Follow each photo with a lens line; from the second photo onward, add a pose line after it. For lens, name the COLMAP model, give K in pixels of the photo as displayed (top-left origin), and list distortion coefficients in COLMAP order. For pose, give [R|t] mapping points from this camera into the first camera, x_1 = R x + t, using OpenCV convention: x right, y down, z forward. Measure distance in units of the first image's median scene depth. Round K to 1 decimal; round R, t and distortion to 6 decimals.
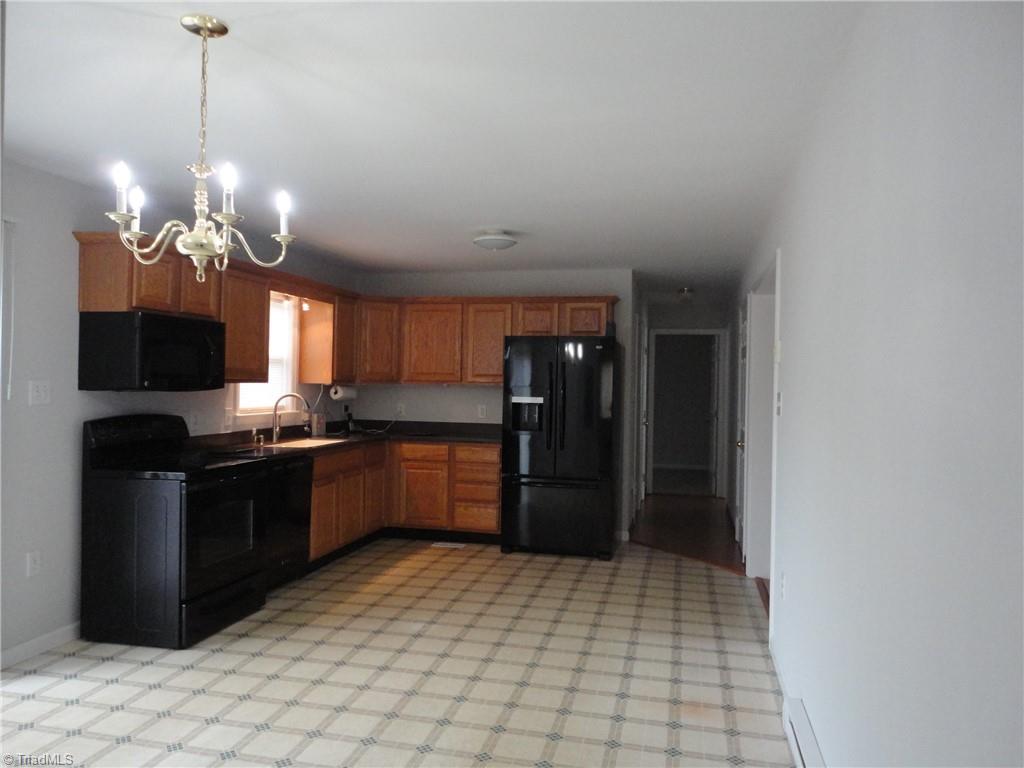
lens RADIAL K [[750.1, 0, 512.8], [0, 750.1, 378.5], [0, 0, 1]] dist [0.004779, 0.003895]
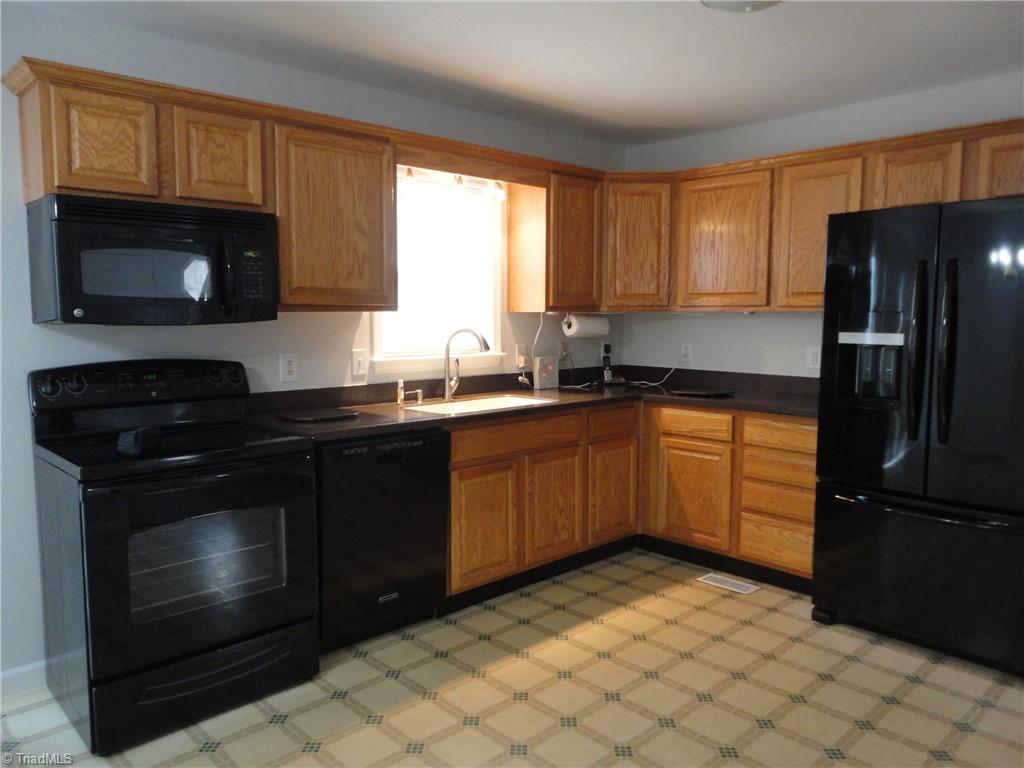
lens RADIAL K [[750.1, 0, 512.8], [0, 750.1, 378.5], [0, 0, 1]] dist [0.004779, 0.003895]
pose [[0.836780, 0.033436, -0.546517, 0.091104], [0.014568, 0.996421, 0.083267, 0.009356], [0.547345, -0.077638, 0.833298, 0.425438]]
